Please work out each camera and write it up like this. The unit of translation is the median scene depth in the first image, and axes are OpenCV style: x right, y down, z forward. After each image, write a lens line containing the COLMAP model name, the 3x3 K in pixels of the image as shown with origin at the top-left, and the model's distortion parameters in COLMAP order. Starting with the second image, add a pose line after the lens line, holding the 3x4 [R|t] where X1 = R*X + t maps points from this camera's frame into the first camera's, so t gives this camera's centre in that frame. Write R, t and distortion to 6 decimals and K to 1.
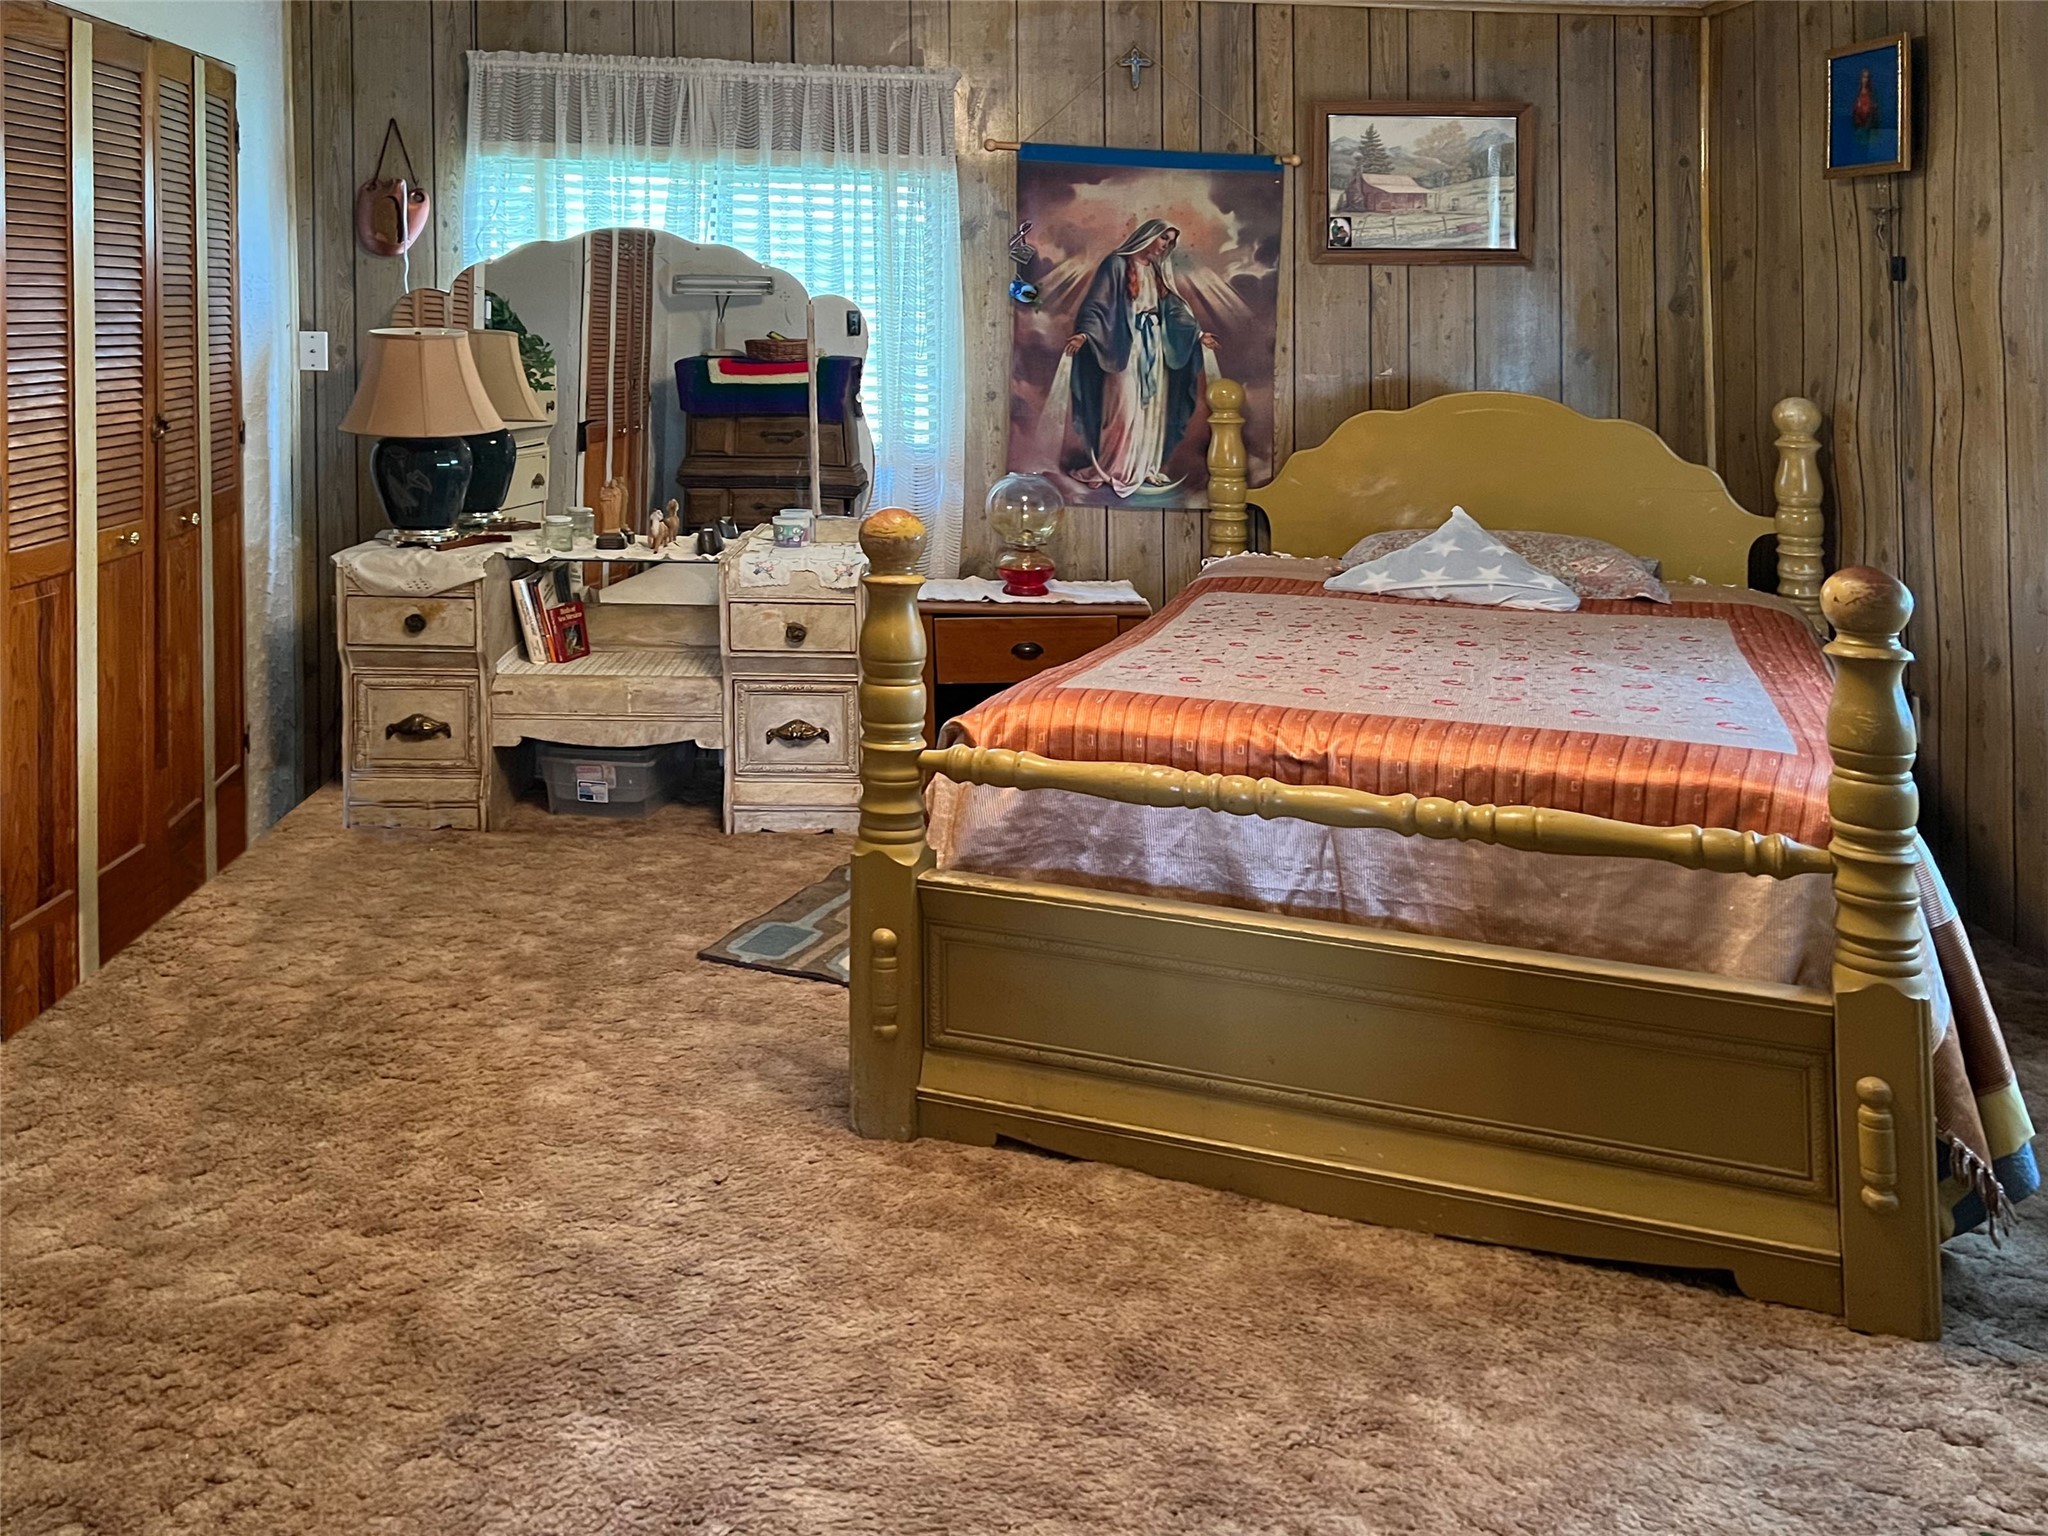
lens RADIAL K [[1532.8, 0, 1096.6], [0, 1532.8, 767.3], [0, 0, 1]] dist [0.082294, -0.142872]
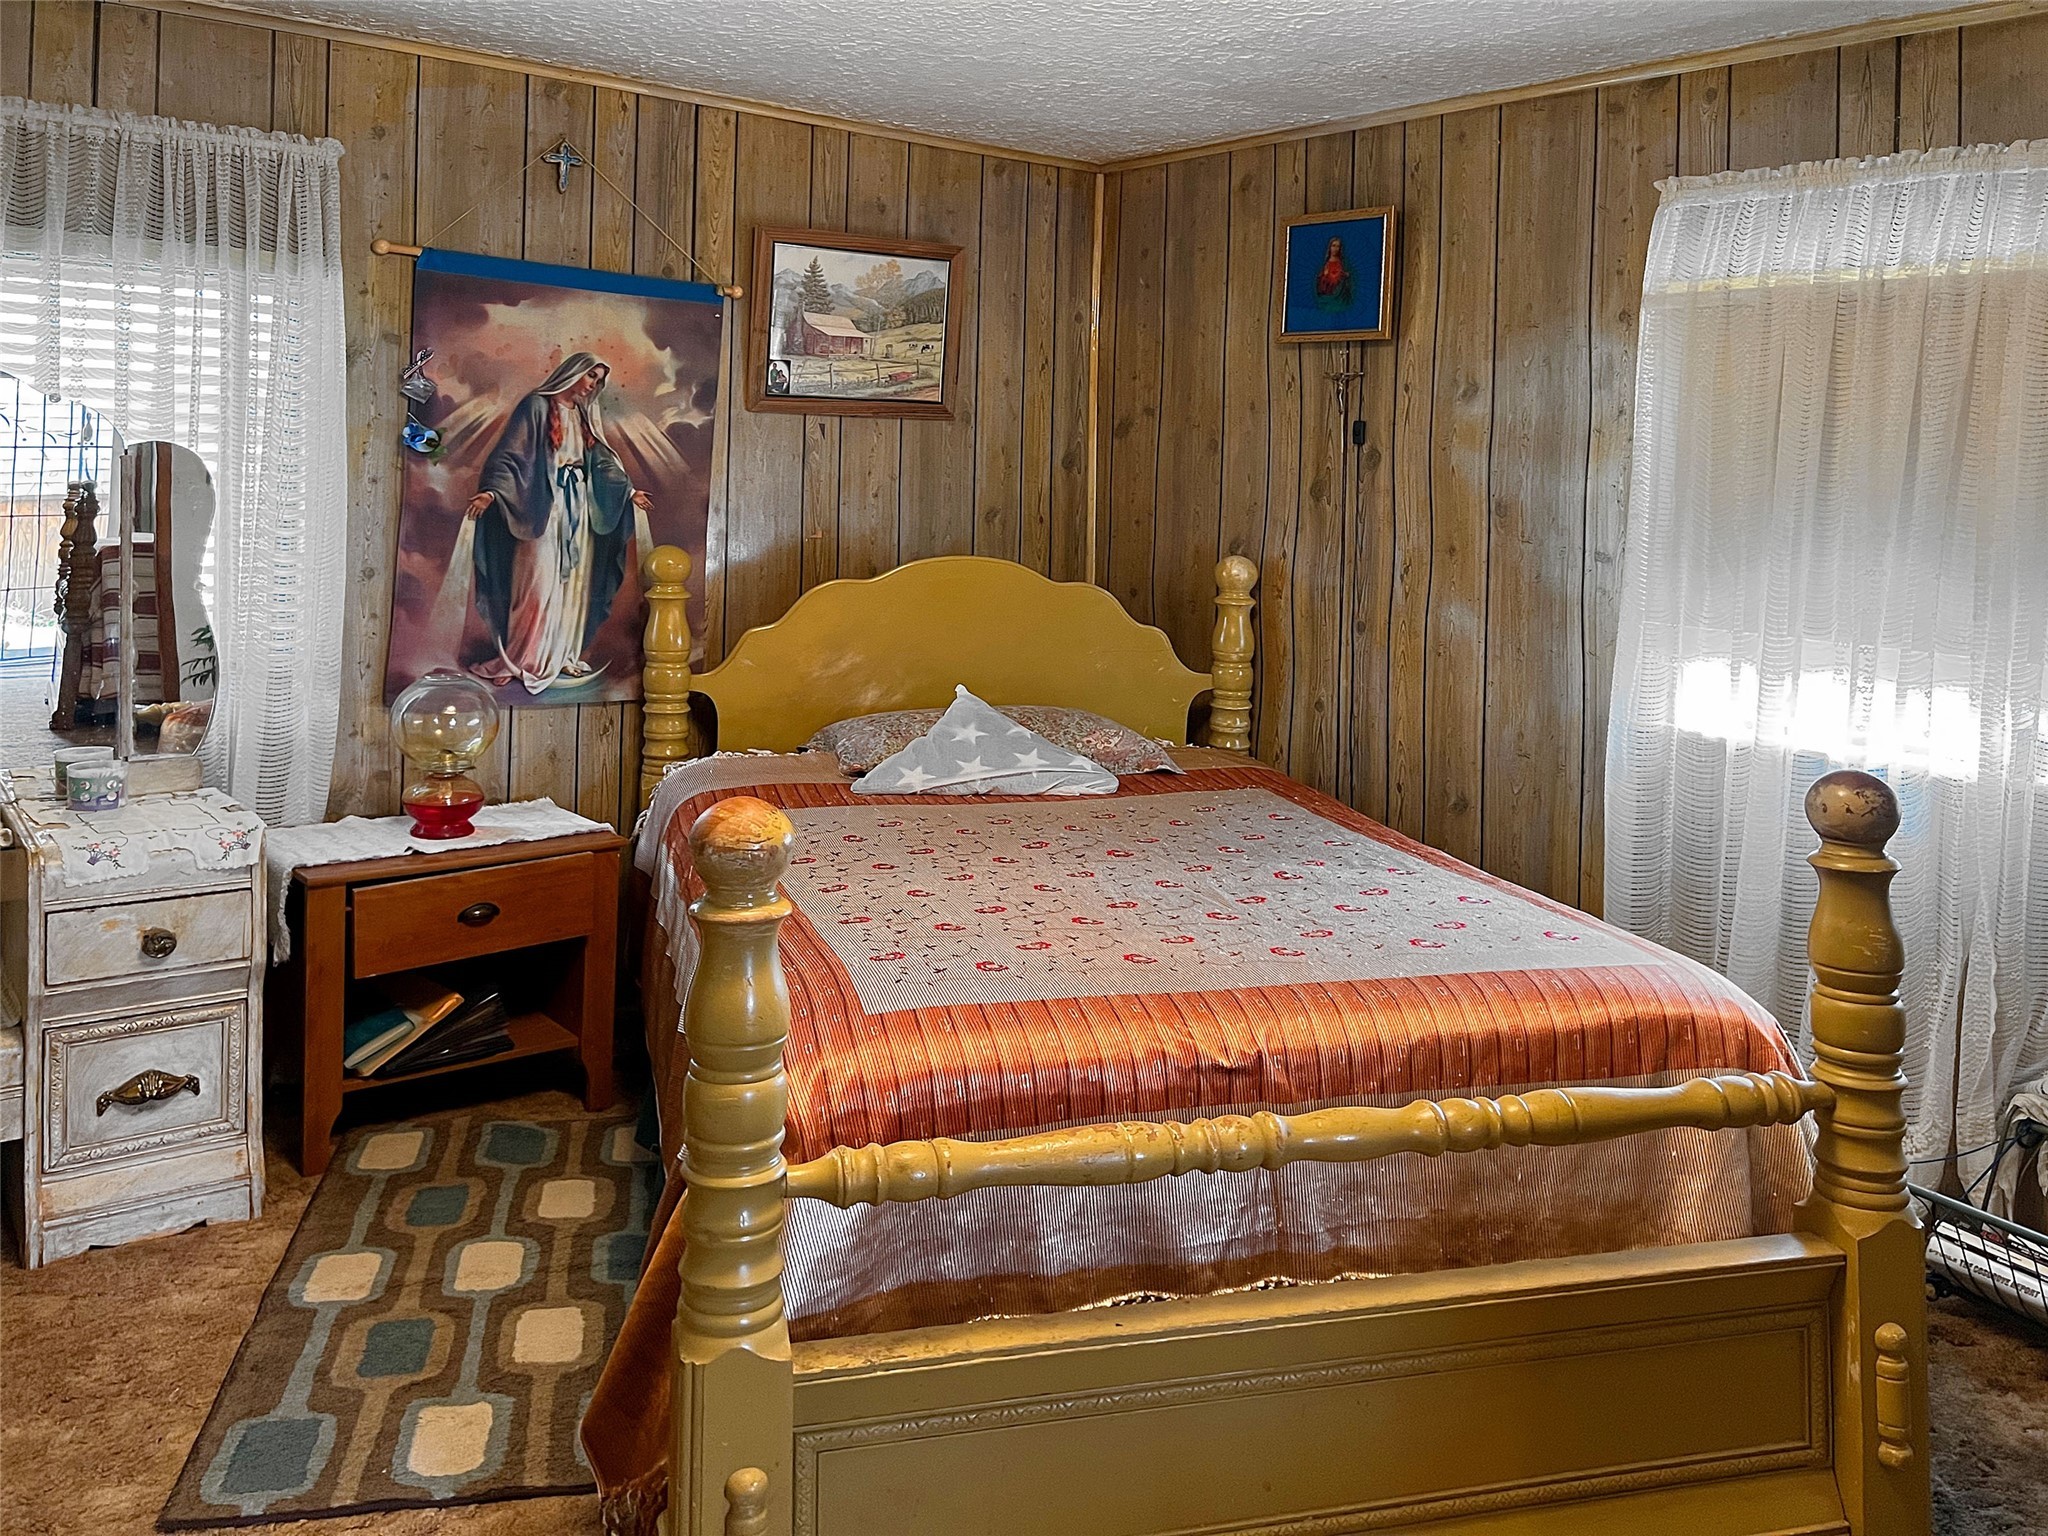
lens RADIAL K [[1578.4, 0, 1024.0], [0, 1578.4, 768.0], [0, 0, 1]] dist [0.050171, -0.061548]
pose [[0.865155, -0.089411, 0.493470, -0.186782], [0.131548, 0.989984, -0.051259, -0.071279], [-0.483944, 0.109262, 0.868251, 0.204100]]
